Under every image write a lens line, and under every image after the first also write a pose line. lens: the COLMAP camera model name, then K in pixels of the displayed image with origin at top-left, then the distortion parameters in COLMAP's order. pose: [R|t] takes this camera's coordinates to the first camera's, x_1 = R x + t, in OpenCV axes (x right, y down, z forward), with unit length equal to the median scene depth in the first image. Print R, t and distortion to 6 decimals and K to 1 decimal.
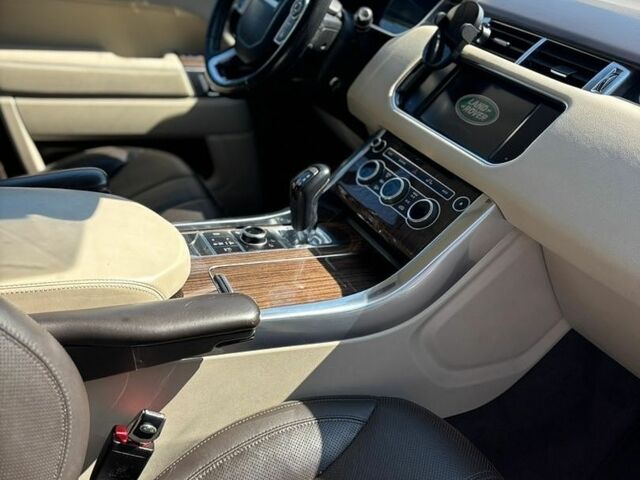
lens RADIAL K [[615.1, 0, 320.0], [0, 615.1, 240.0], [0, 0, 1]] dist [0.077870, -0.135712]
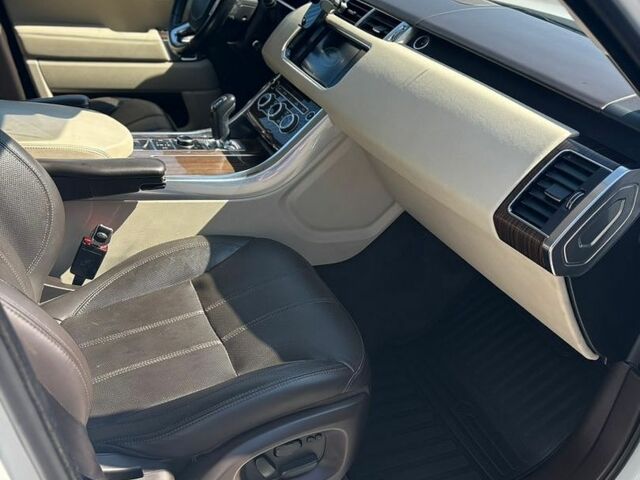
lens RADIAL K [[615.1, 0, 320.0], [0, 615.1, 240.0], [0, 0, 1]] dist [0.077870, -0.135712]
pose [[0.998045, 0.006845, -0.062119, 0.308321], [-0.006210, 0.999927, 0.010409, 0.209481], [0.062185, -0.010003, 0.998014, -0.484222]]
